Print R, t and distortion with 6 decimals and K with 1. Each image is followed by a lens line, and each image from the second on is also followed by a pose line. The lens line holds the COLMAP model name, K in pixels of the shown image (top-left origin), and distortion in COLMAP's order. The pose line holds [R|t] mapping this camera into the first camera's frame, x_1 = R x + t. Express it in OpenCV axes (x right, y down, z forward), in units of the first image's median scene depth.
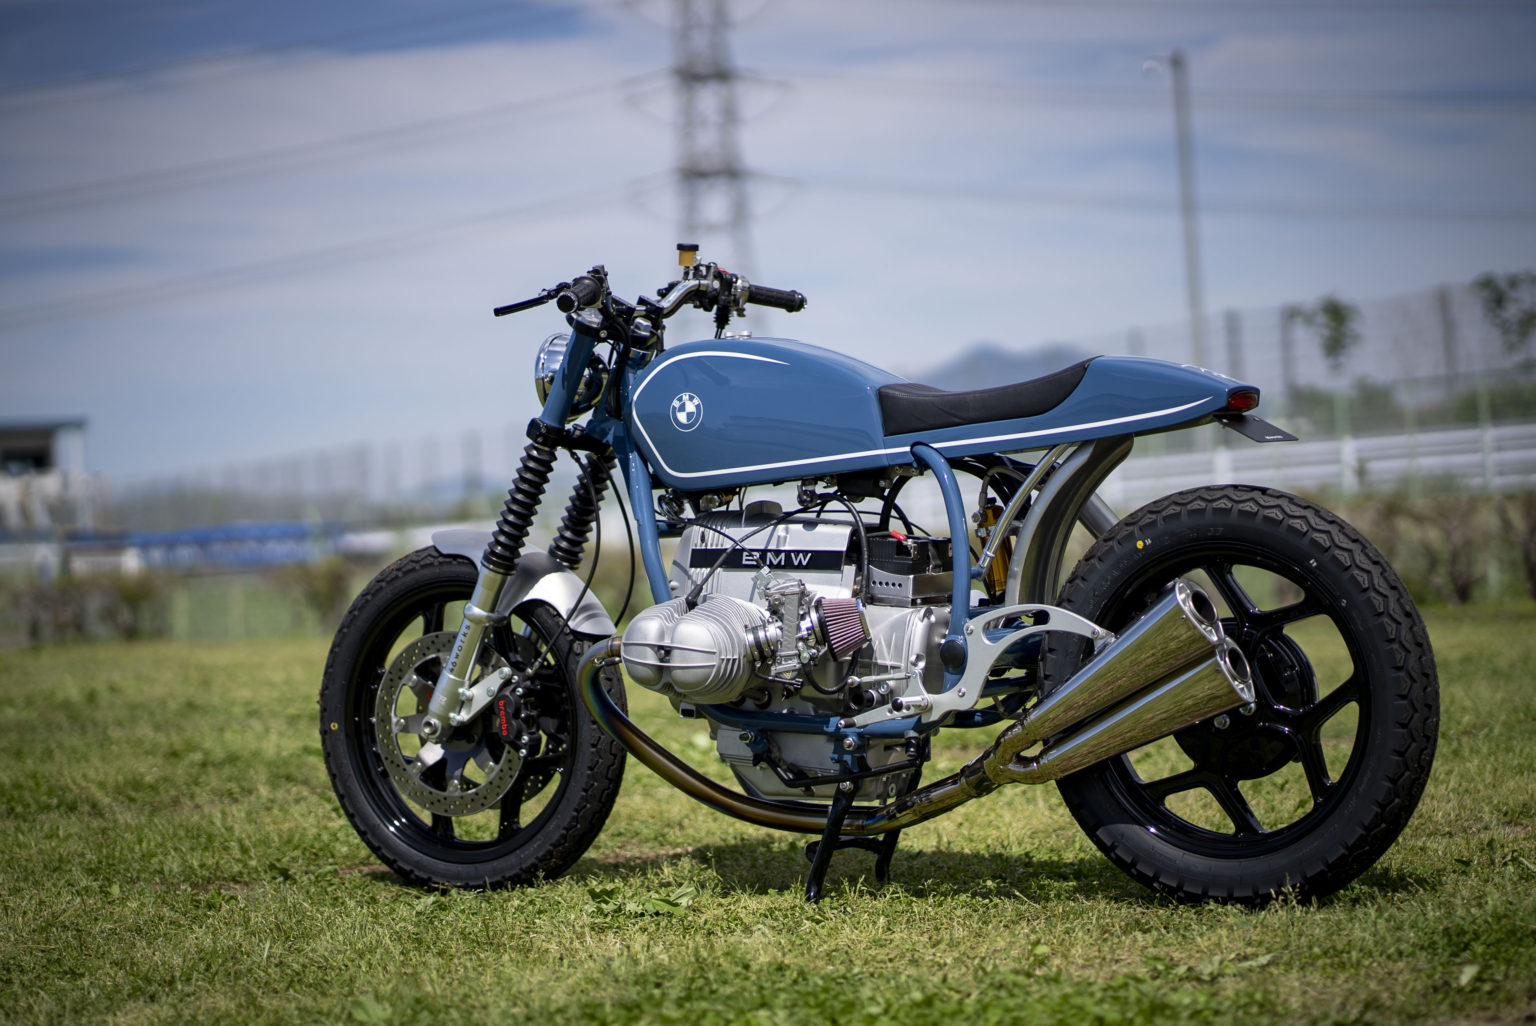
lens RADIAL K [[3767.7, 0, 768.0], [0, 3767.7, 513.0], [0, 0, 1]] dist [0.038499, -0.125101]
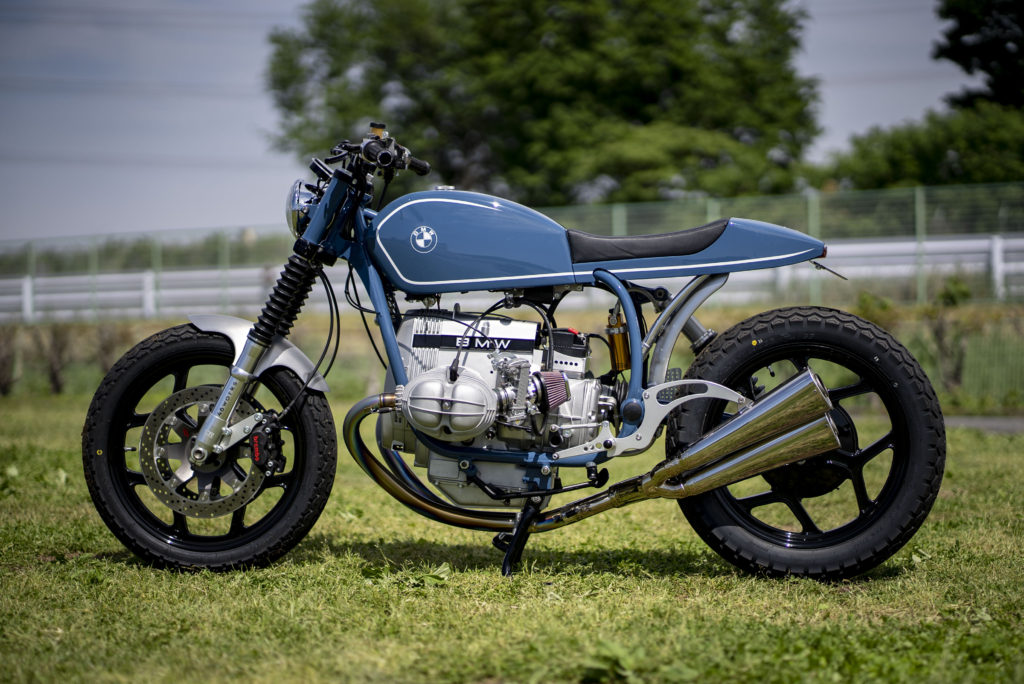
lens RADIAL K [[2511.8, 0, 512.0], [0, 2511.8, 342.0], [0, 0, 1]] dist [0.038499, -0.125101]
pose [[0.912775, 0.039032, 0.406594, -0.388361], [-0.039530, 0.999193, -0.007176, 0.018440], [-0.406546, -0.009522, 0.913581, 0.106374]]
